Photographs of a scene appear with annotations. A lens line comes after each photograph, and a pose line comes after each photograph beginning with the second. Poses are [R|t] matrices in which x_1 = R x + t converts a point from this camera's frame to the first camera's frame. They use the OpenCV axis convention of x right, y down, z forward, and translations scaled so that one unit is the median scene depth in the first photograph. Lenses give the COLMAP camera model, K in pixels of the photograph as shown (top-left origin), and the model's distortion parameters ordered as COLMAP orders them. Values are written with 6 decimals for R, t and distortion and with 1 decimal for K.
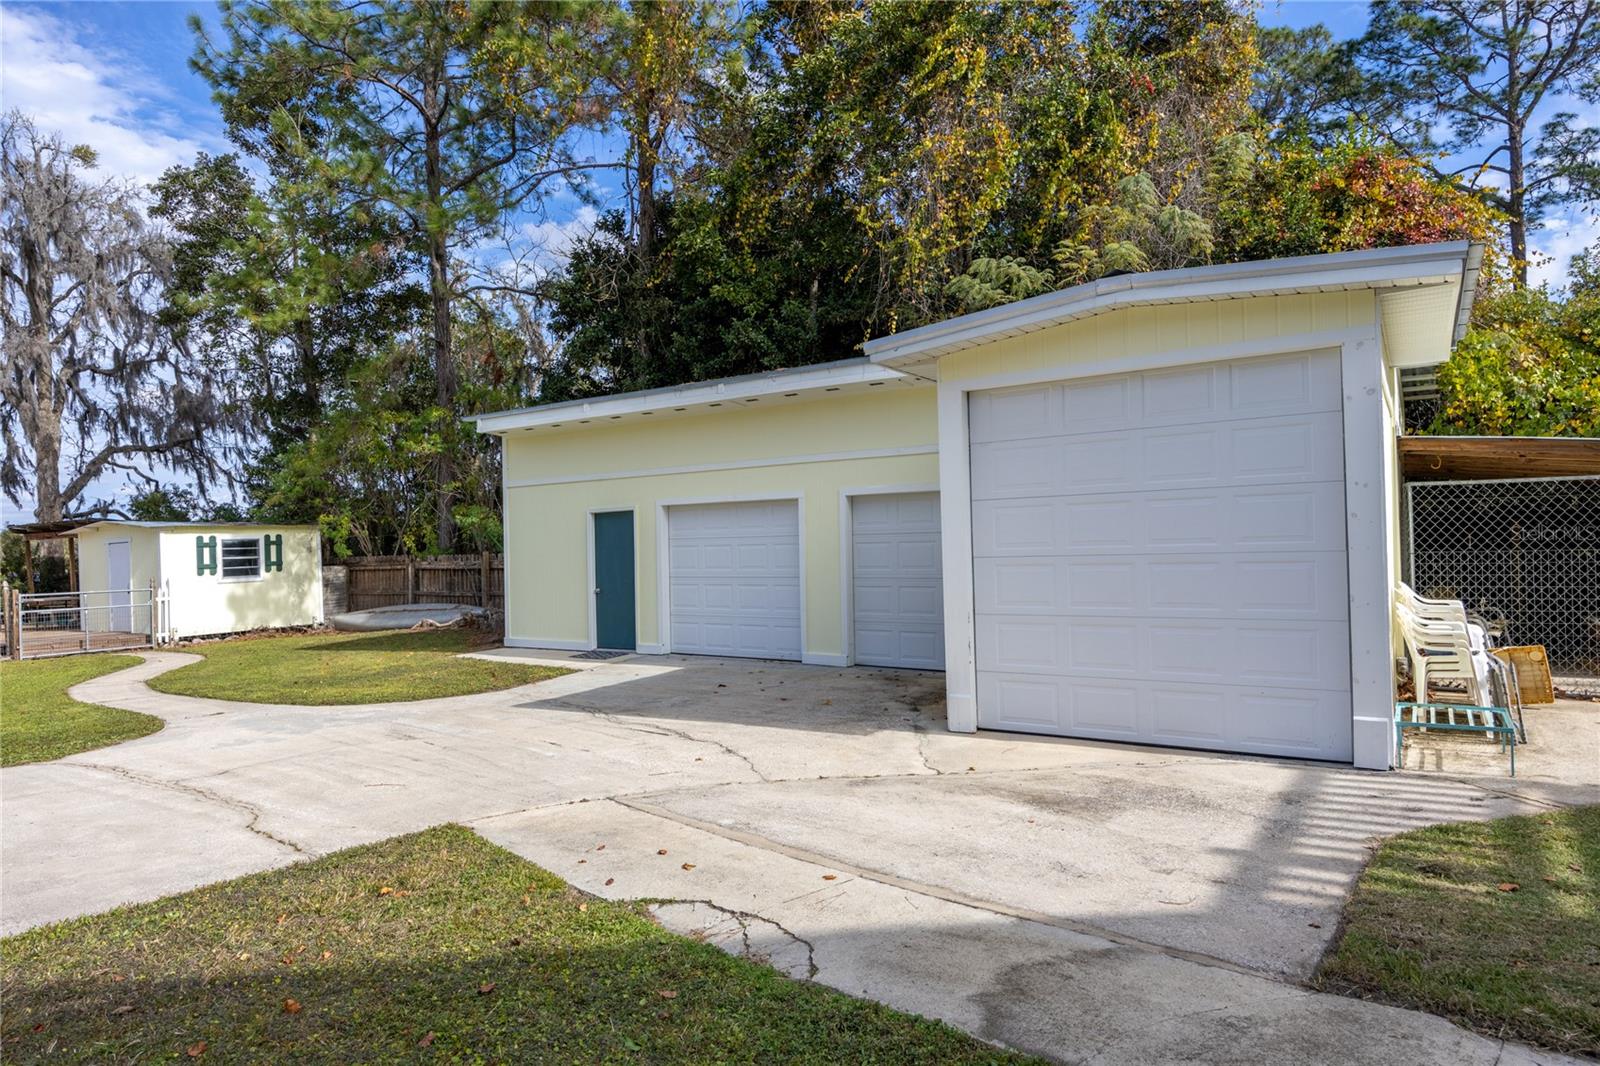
lens RADIAL K [[953.8, 0, 793.6], [0, 953.8, 534.2], [0, 0, 1]] dist [0.003964, -0.007388]
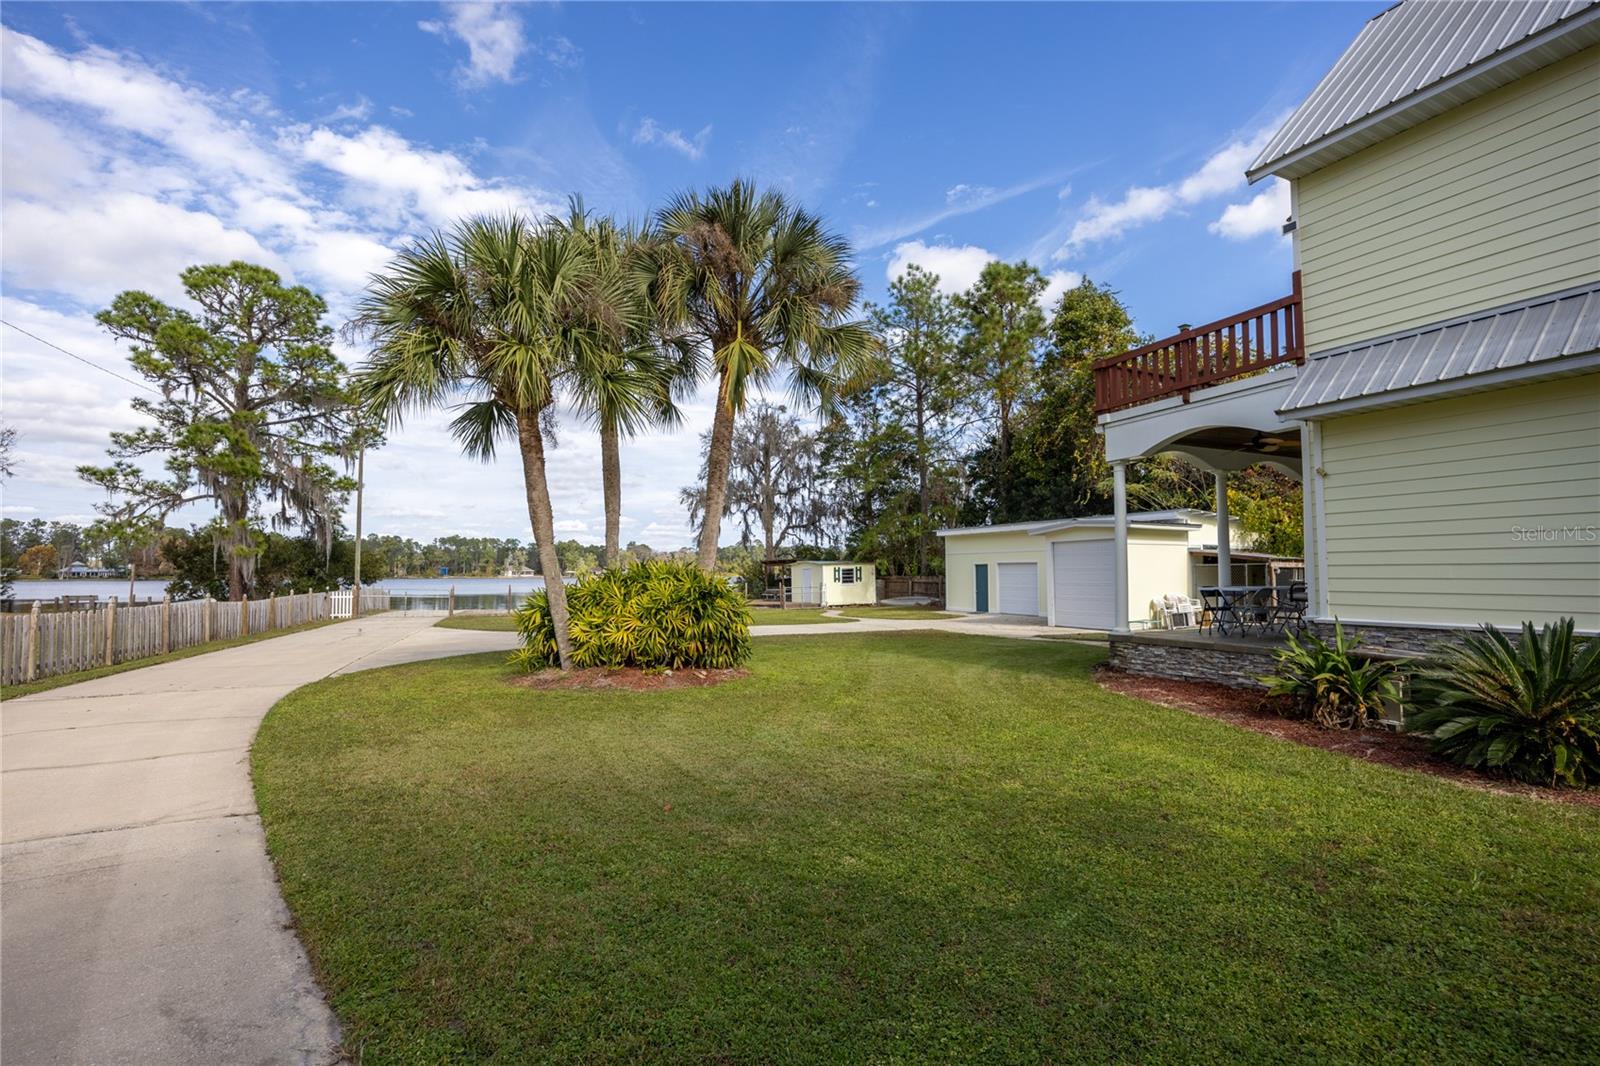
lens RADIAL K [[735.1, 0, 760.9], [0, 735.1, 538.2], [0, 0, 1]] dist [-0.000275, 0.000742]
pose [[0.844734, -0.004781, -0.535165, 0.264009], [-0.009217, 0.999682, -0.023479, -0.025631], [0.535107, 0.024766, 0.844421, -0.746033]]
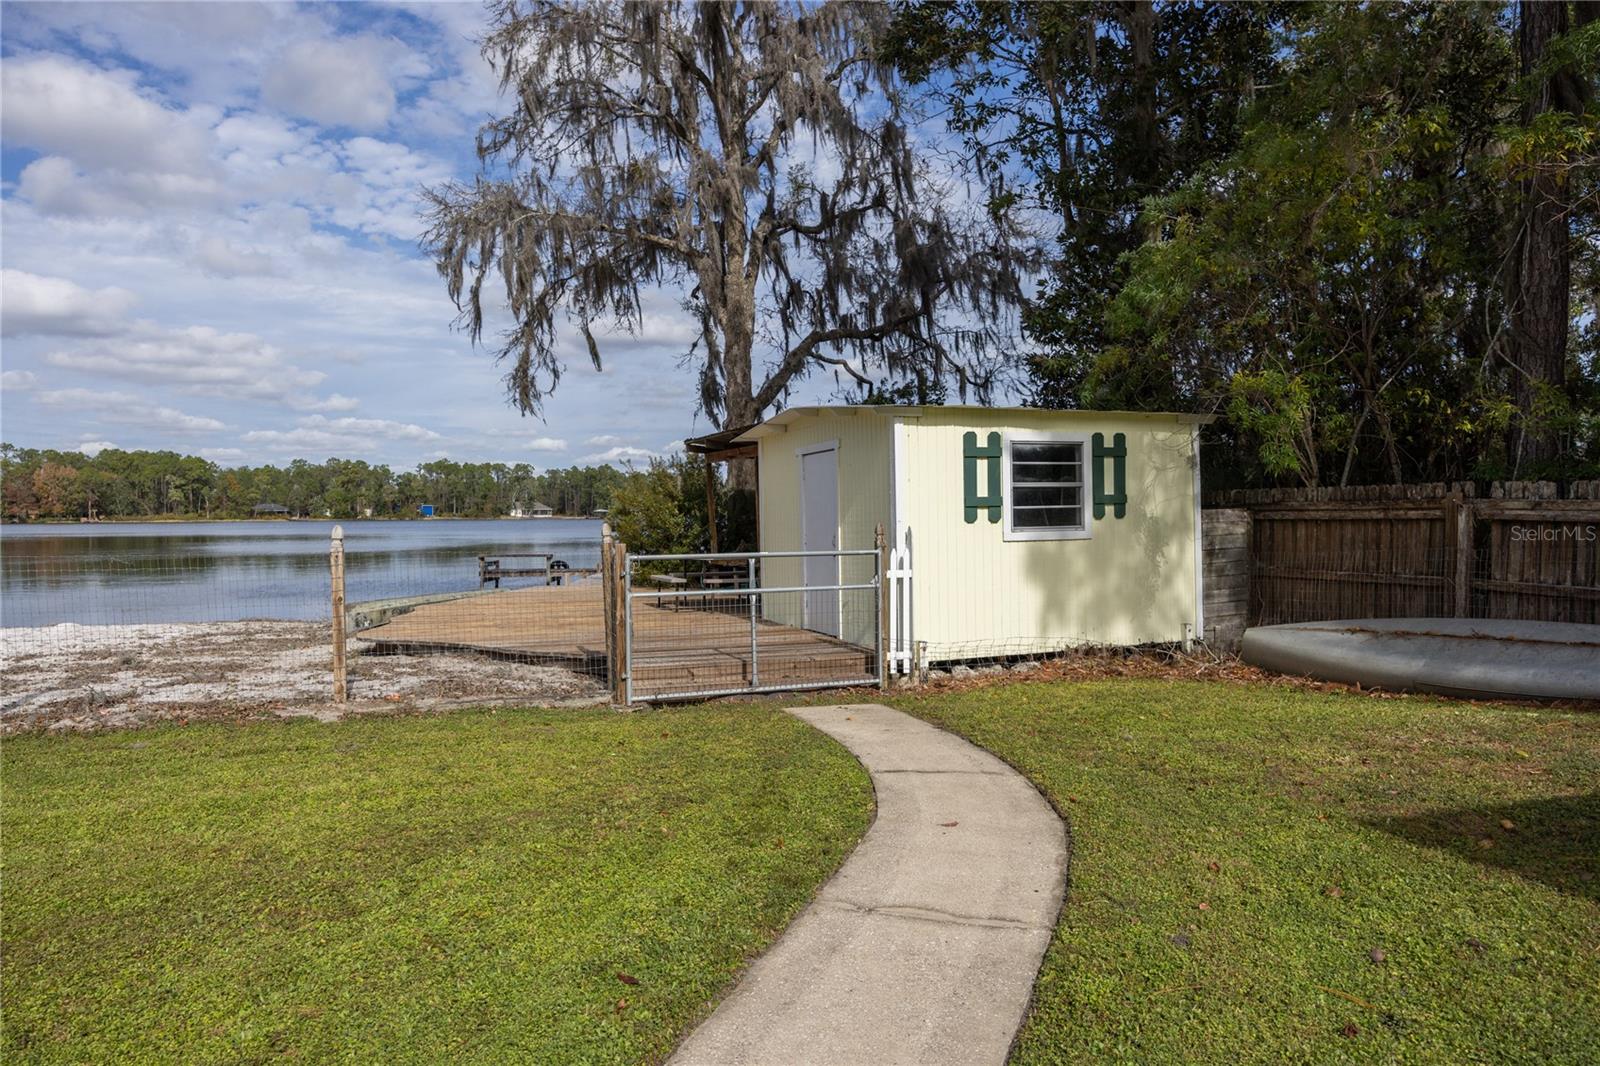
lens RADIAL K [[1026.9, 0, 788.4], [0, 1026.9, 532.4], [0, 0, 1]] dist [-0.010091, -0.002330]
pose [[0.792366, 0.030513, -0.609282, -0.361863], [-0.004575, 0.999017, 0.044081, 0.024740], [0.610029, -0.032141, 0.791727, 0.520417]]
